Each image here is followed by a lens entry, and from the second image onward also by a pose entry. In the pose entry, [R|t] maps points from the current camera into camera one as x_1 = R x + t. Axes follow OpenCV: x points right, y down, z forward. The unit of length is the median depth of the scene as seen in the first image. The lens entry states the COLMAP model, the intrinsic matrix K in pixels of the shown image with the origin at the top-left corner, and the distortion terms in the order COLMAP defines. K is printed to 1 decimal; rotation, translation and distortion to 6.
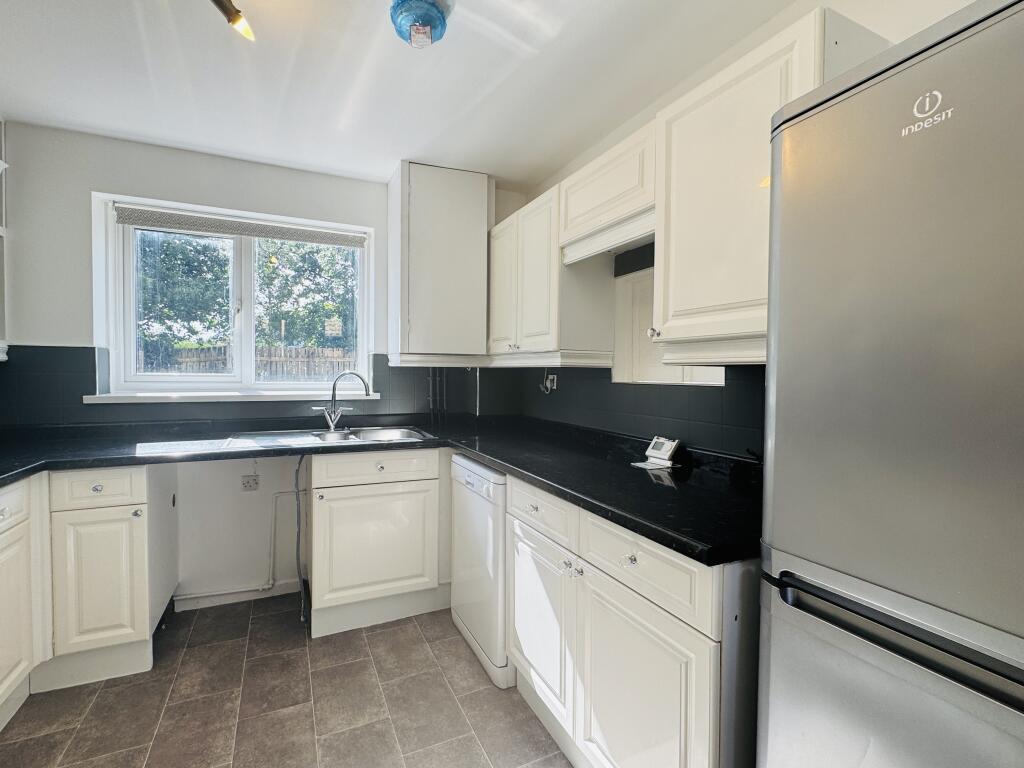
lens RADIAL K [[472.4, 0, 515.4], [0, 472.4, 386.3], [0, 0, 1]] dist [0.000202, -0.000503]
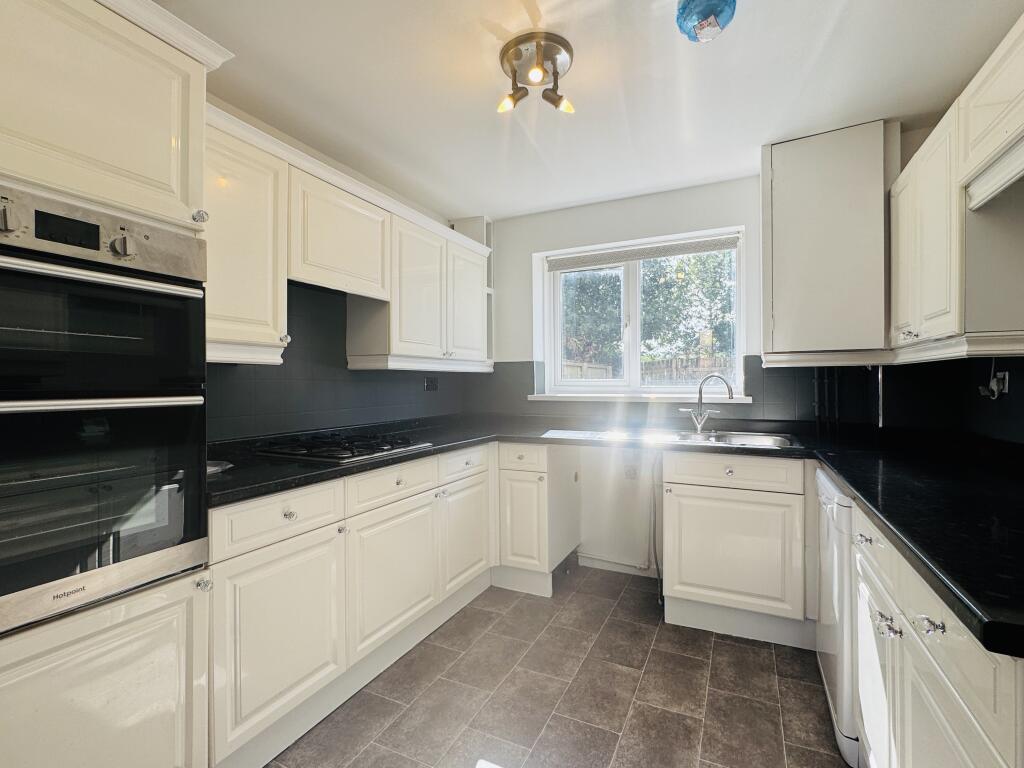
lens RADIAL K [[472.4, 0, 515.4], [0, 472.4, 386.3], [0, 0, 1]] dist [0.000202, -0.000503]
pose [[0.643162, -0.005410, -0.765711, 0.169987], [-0.009762, 0.999836, -0.015263, 0.015915], [0.765668, 0.017292, 0.643004, 0.037797]]
